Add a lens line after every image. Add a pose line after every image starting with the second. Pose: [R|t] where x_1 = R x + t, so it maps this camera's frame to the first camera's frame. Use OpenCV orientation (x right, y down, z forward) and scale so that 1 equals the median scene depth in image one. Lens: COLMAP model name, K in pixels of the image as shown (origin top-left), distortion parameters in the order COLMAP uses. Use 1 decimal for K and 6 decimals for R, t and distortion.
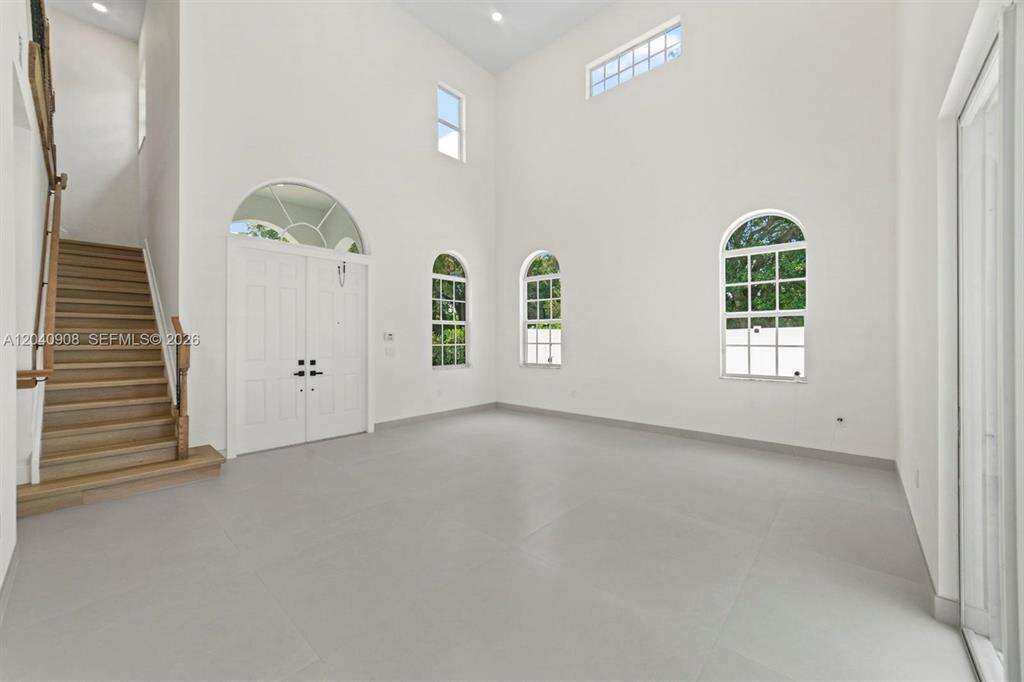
lens RADIAL K [[389.1, 0, 508.8], [0, 389.1, 338.3], [0, 0, 1]] dist [-0.001537, -0.000062]
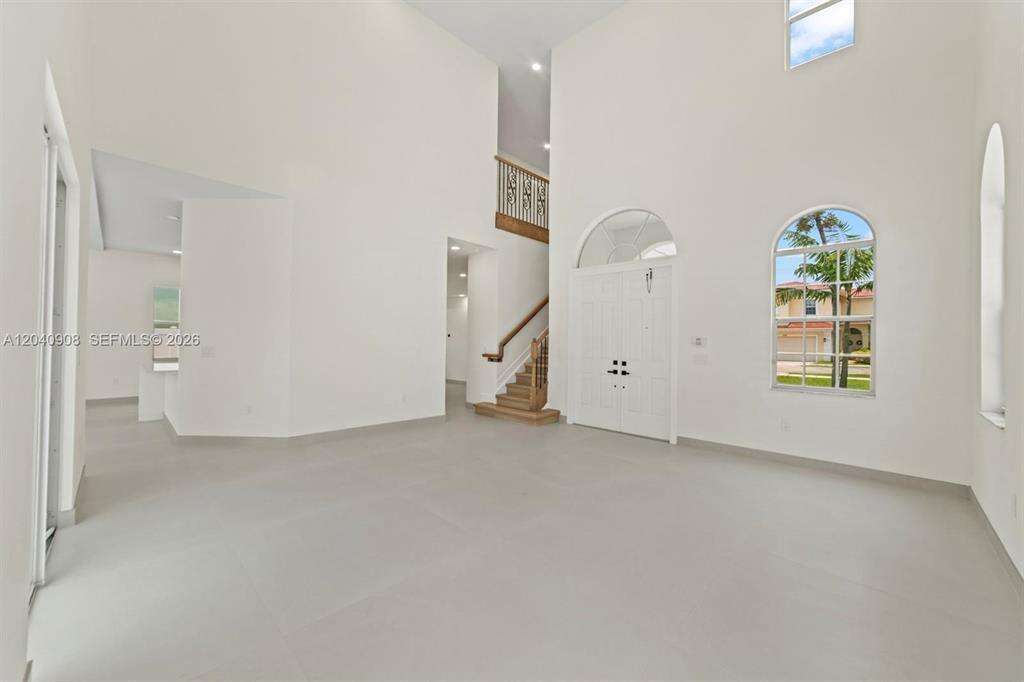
lens RADIAL K [[389.1, 0, 511.6], [0, 389.1, 339.3], [0, 0, 1]] dist [-0.001537, -0.000062]
pose [[-0.033010, -0.002549, -0.999452, 0.393250], [-0.009901, 0.999949, -0.002223, -0.001807], [0.999406, 0.009822, -0.033033, 0.426149]]
